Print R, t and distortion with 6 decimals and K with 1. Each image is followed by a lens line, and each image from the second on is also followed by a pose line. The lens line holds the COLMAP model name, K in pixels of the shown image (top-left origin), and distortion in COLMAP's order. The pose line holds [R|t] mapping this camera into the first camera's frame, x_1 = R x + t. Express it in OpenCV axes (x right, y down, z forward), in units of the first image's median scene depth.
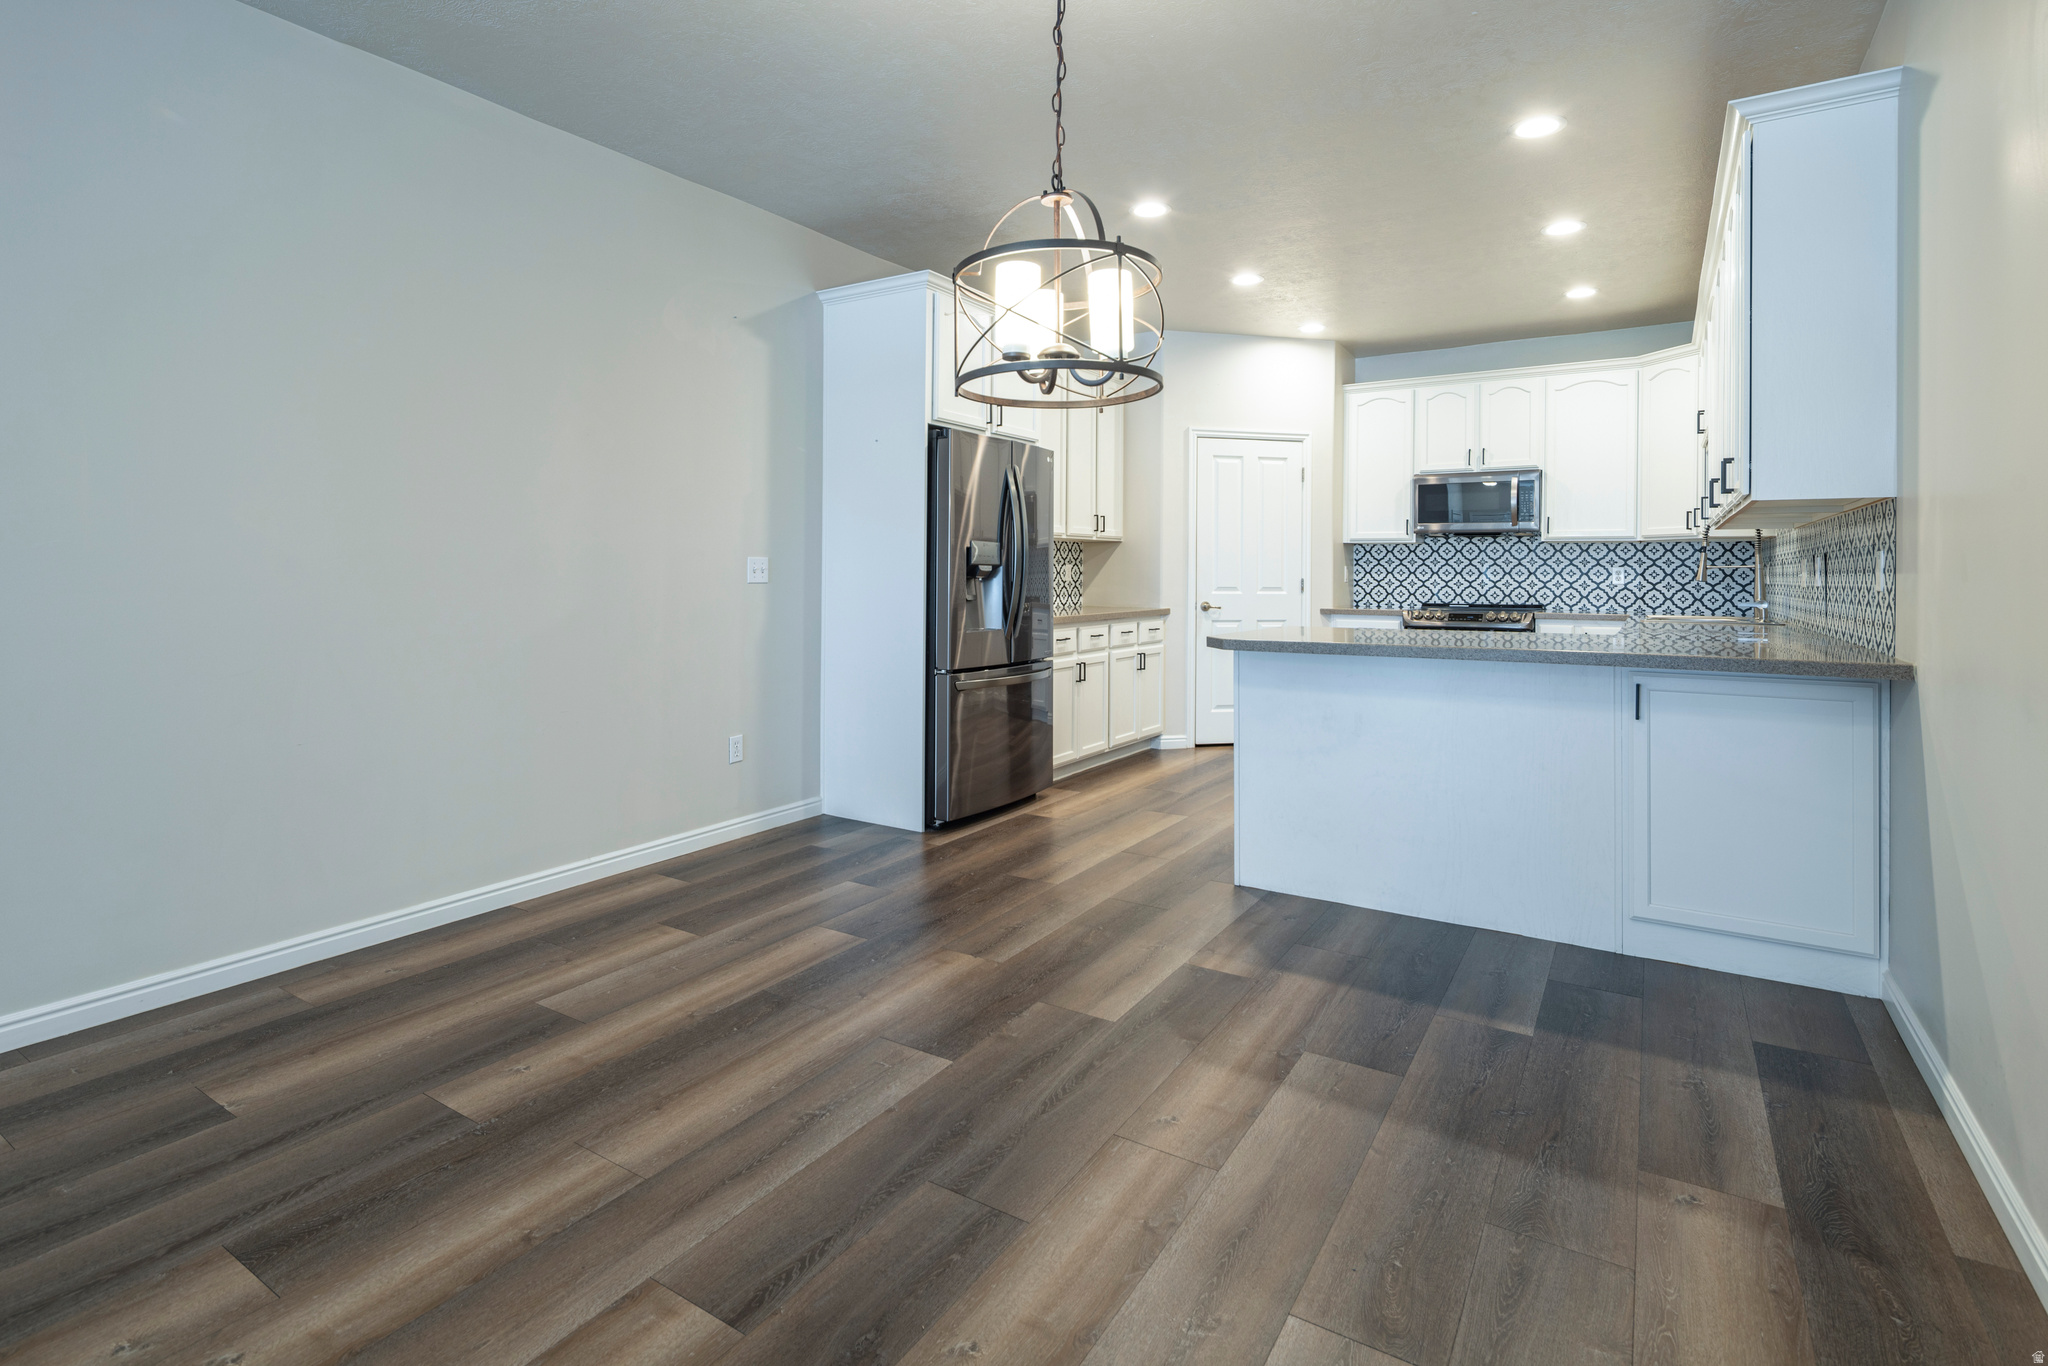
lens RADIAL K [[987.5, 0, 1025.6], [0, 987.5, 561.9], [0, 0, 1]] dist [0.000540, -0.001138]
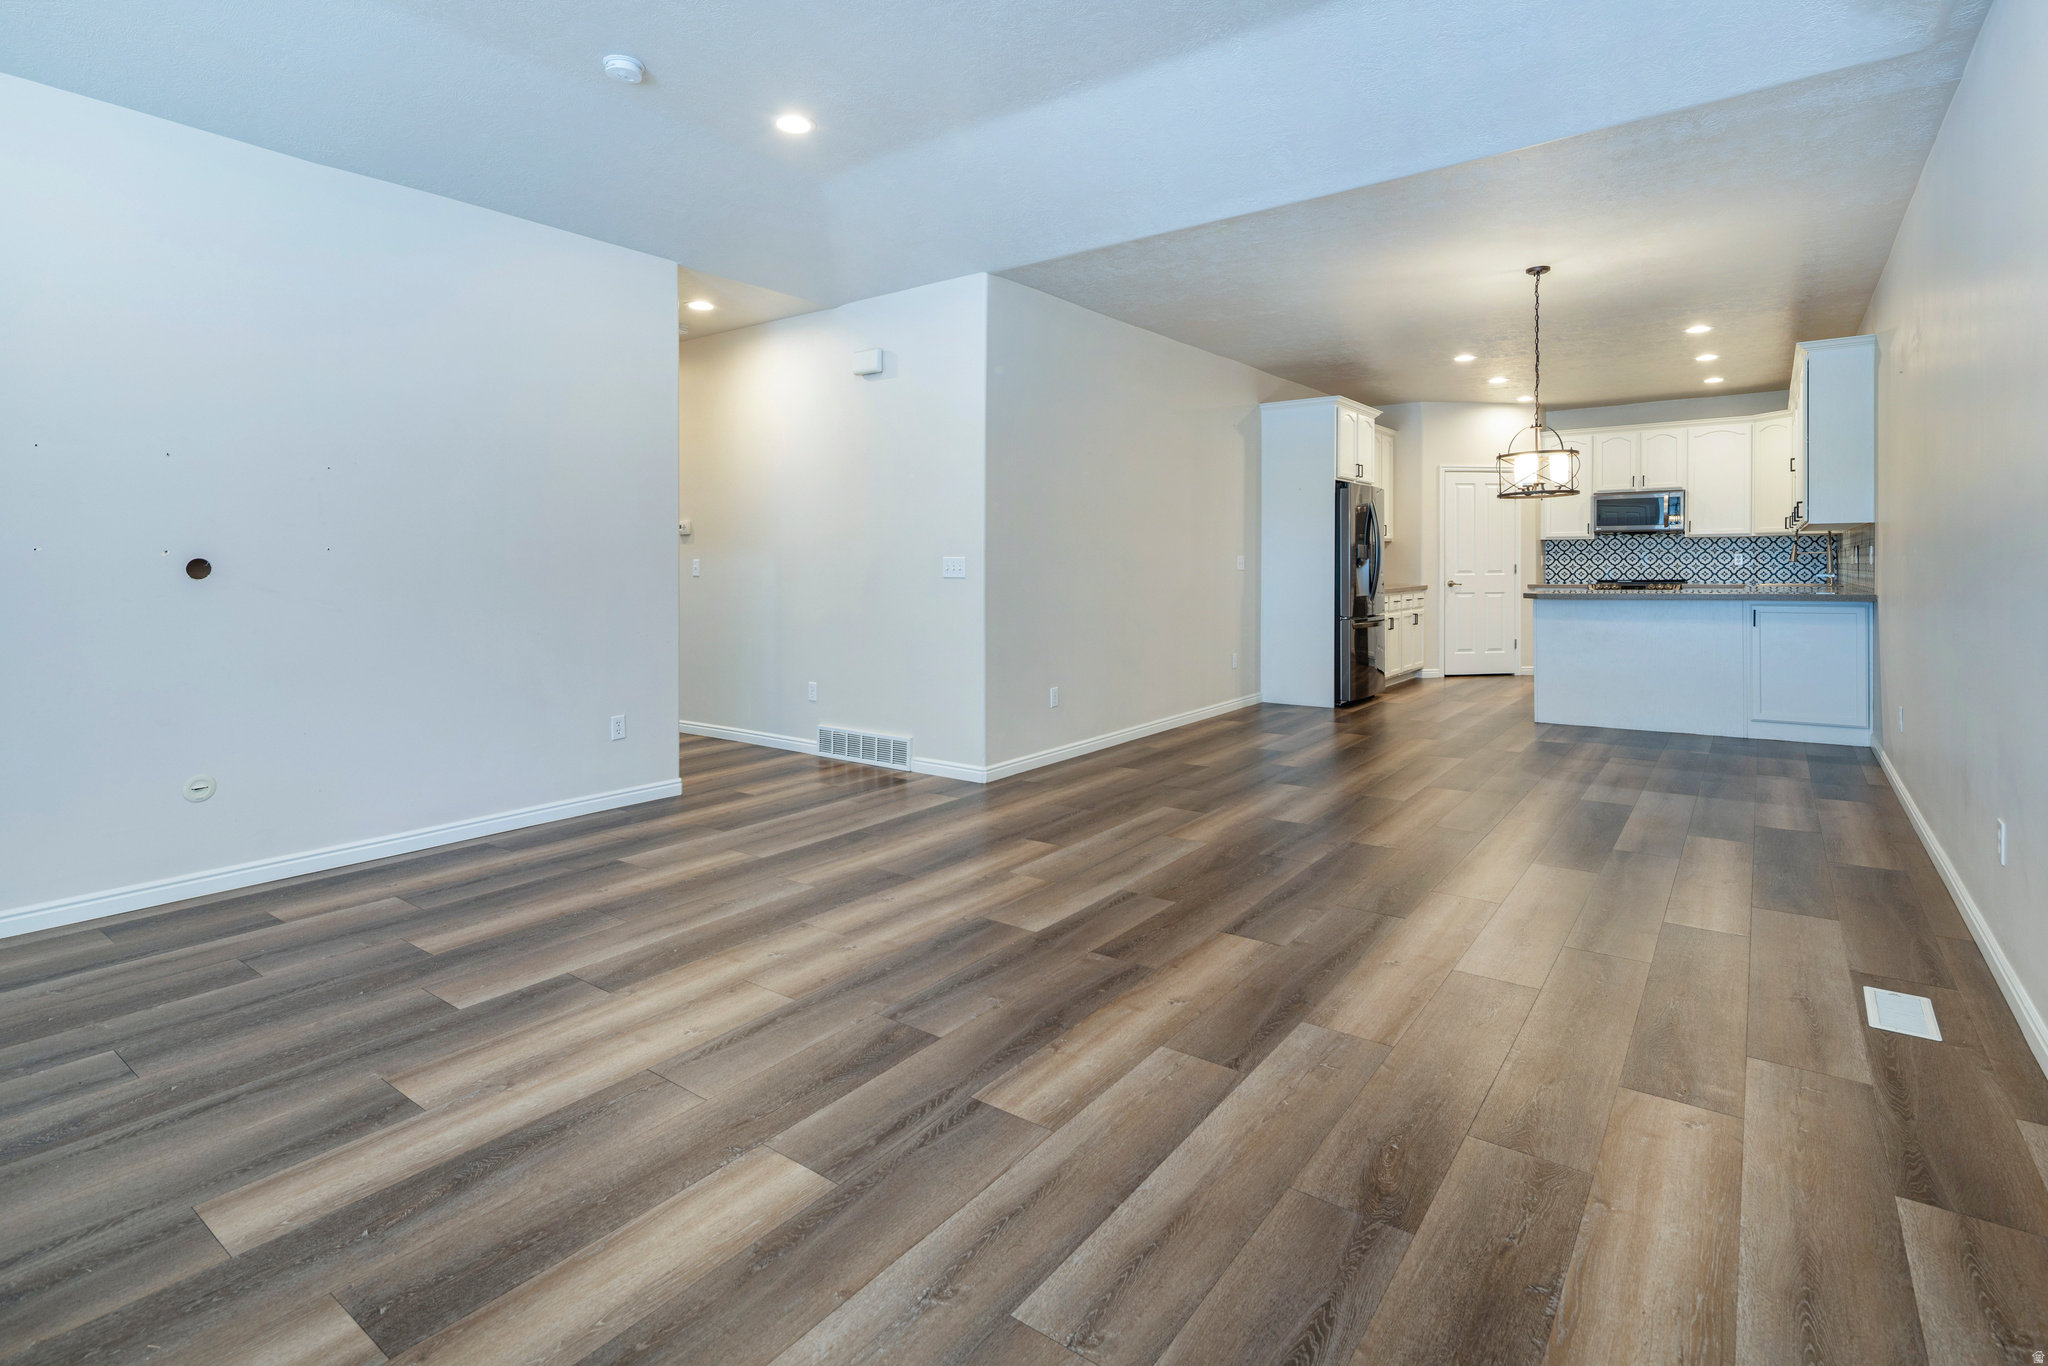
lens RADIAL K [[991.6, 0, 1024.9], [0, 991.6, 570.3], [0, 0, 1]] dist [0.000366, -0.001841]
pose [[0.996991, -0.013890, -0.076268, -0.380145], [0.015029, 0.999784, 0.014372, -0.007420], [0.076052, -0.015475, 0.996984, -0.606187]]
